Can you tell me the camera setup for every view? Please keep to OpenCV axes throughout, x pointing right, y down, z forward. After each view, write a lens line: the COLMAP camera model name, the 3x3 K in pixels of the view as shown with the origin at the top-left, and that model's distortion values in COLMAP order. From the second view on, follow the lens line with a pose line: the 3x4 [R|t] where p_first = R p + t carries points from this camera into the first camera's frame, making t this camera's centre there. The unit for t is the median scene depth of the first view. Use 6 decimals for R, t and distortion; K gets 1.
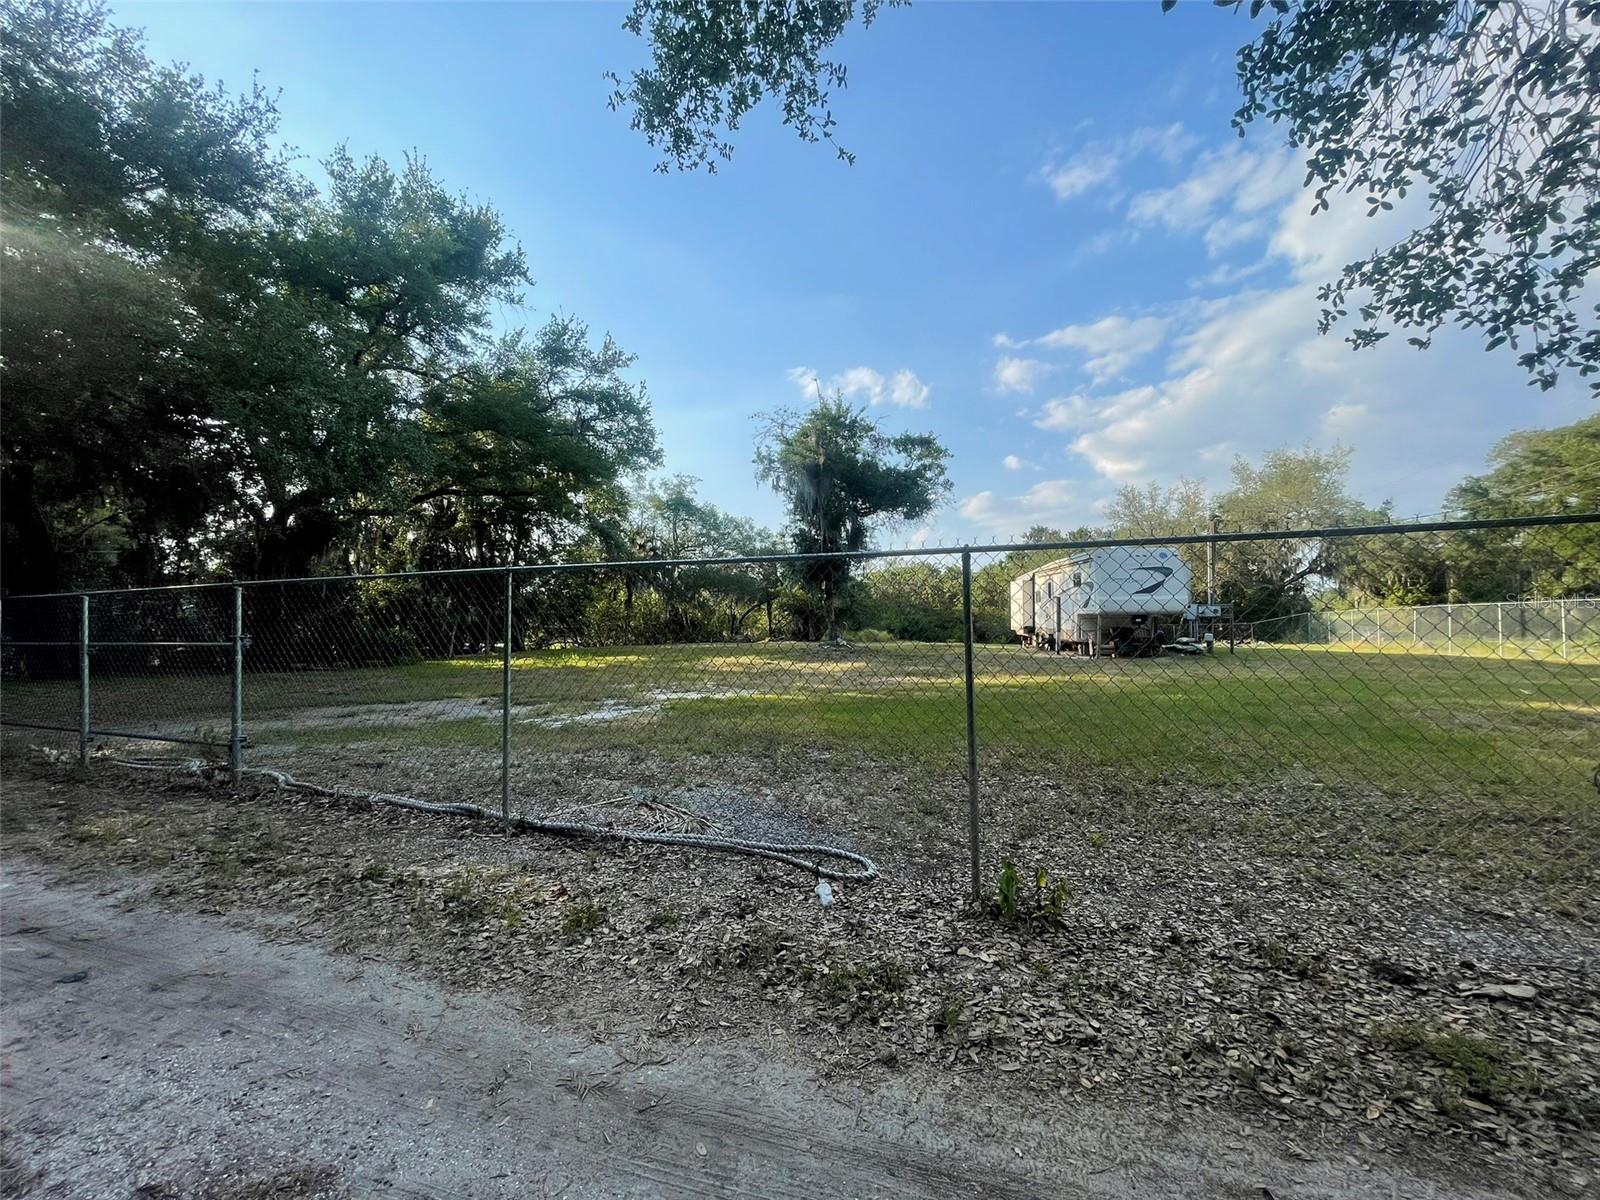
lens RADIAL K [[632.9, 0, 800.0], [0, 632.9, 600.0], [0, 0, 1]] dist [0.010438, -0.003571]
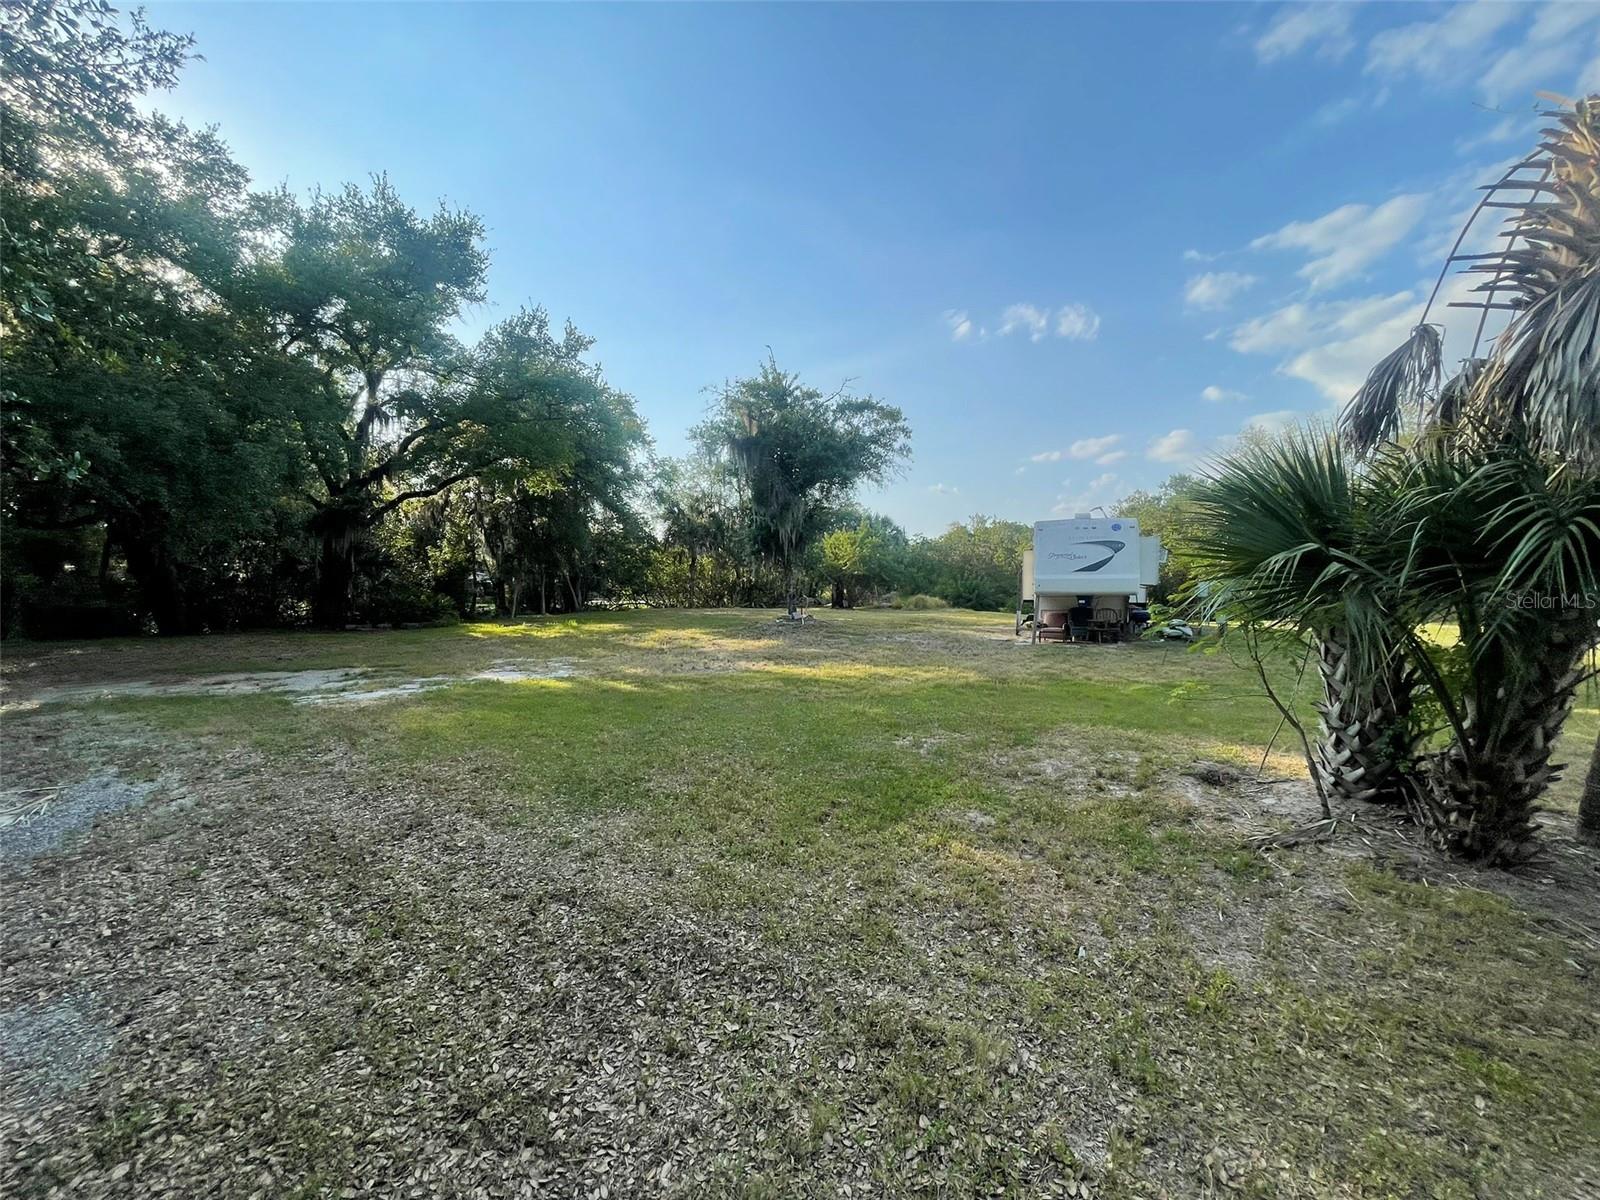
lens RADIAL K [[632.9, 0, 800.0], [0, 632.9, 600.0], [0, 0, 1]] dist [0.010438, -0.003571]
pose [[0.967999, 0.014216, -0.250553, 0.312946], [0.003954, 0.997406, 0.071870, -0.029366], [0.250925, -0.070560, 0.965432, 0.045768]]
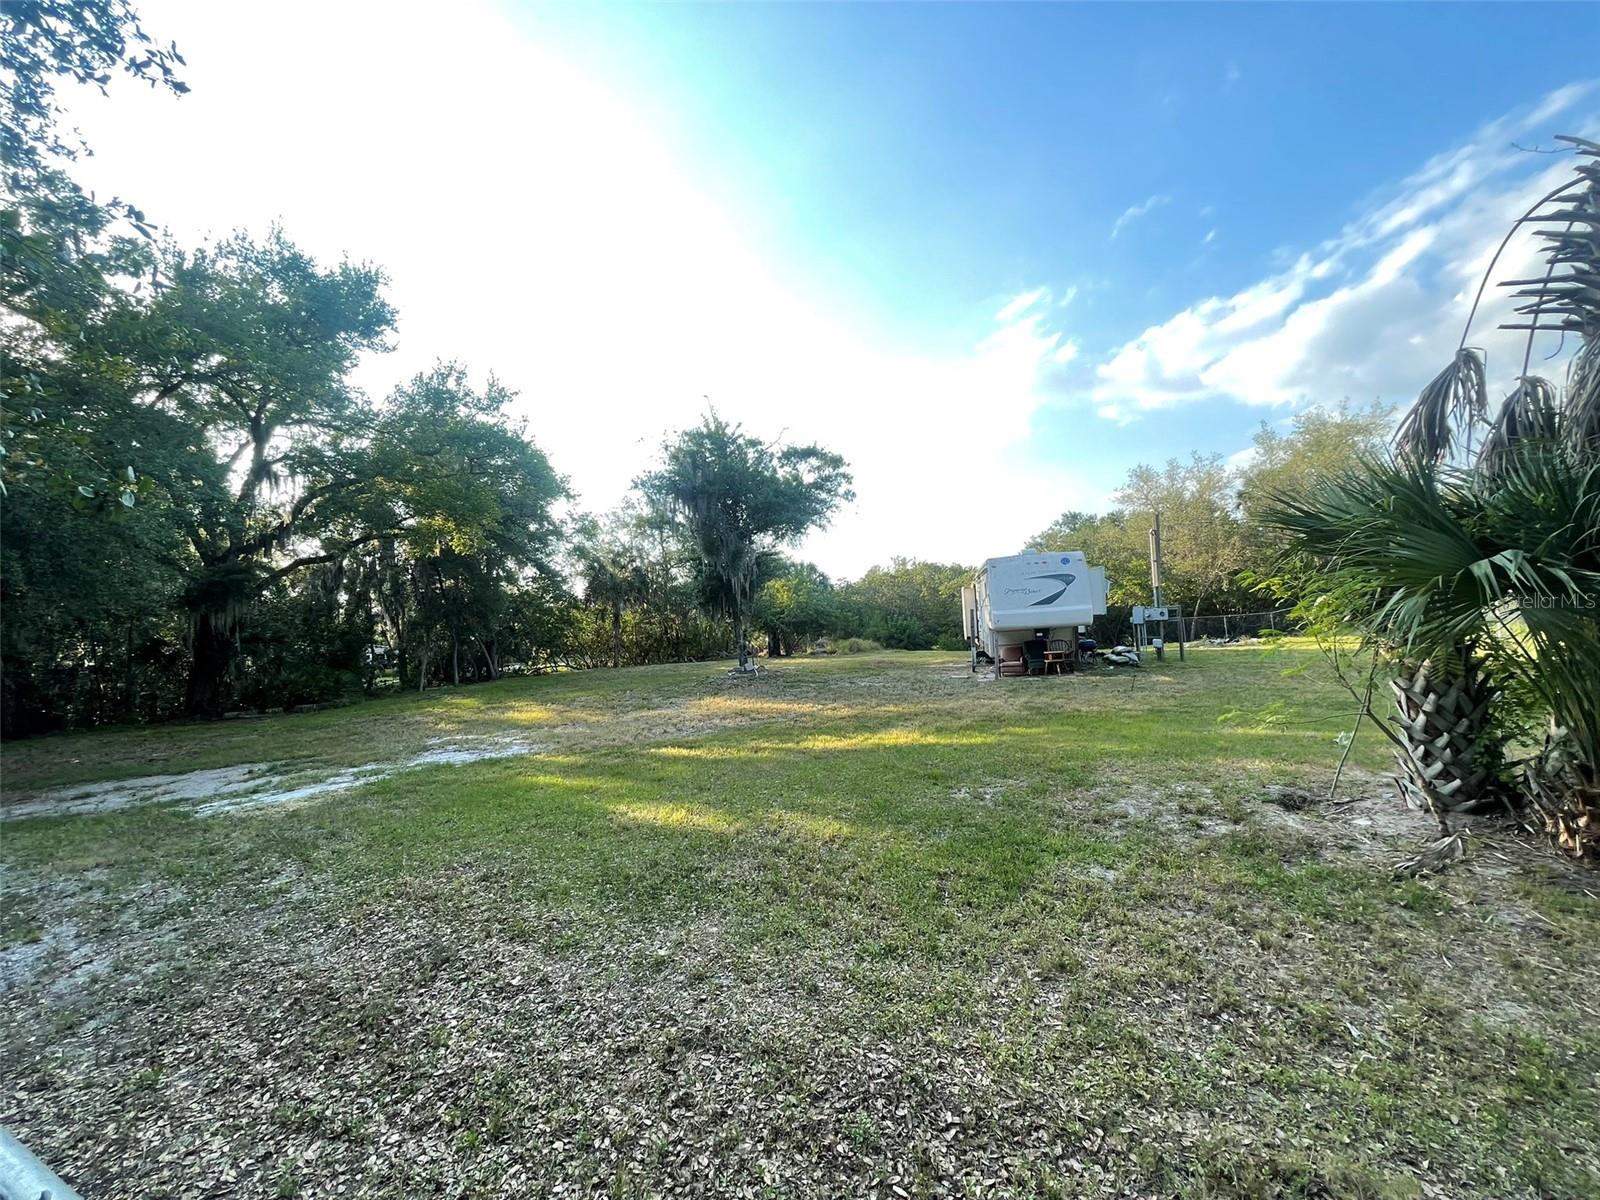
lens RADIAL K [[632.9, 0, 800.0], [0, 632.9, 600.0], [0, 0, 1]] dist [0.010438, -0.003571]
pose [[0.991696, -0.056983, -0.115292, 0.252759], [0.057214, 0.998361, -0.001312, -0.029235], [0.115178, -0.005295, 0.993331, 0.058914]]
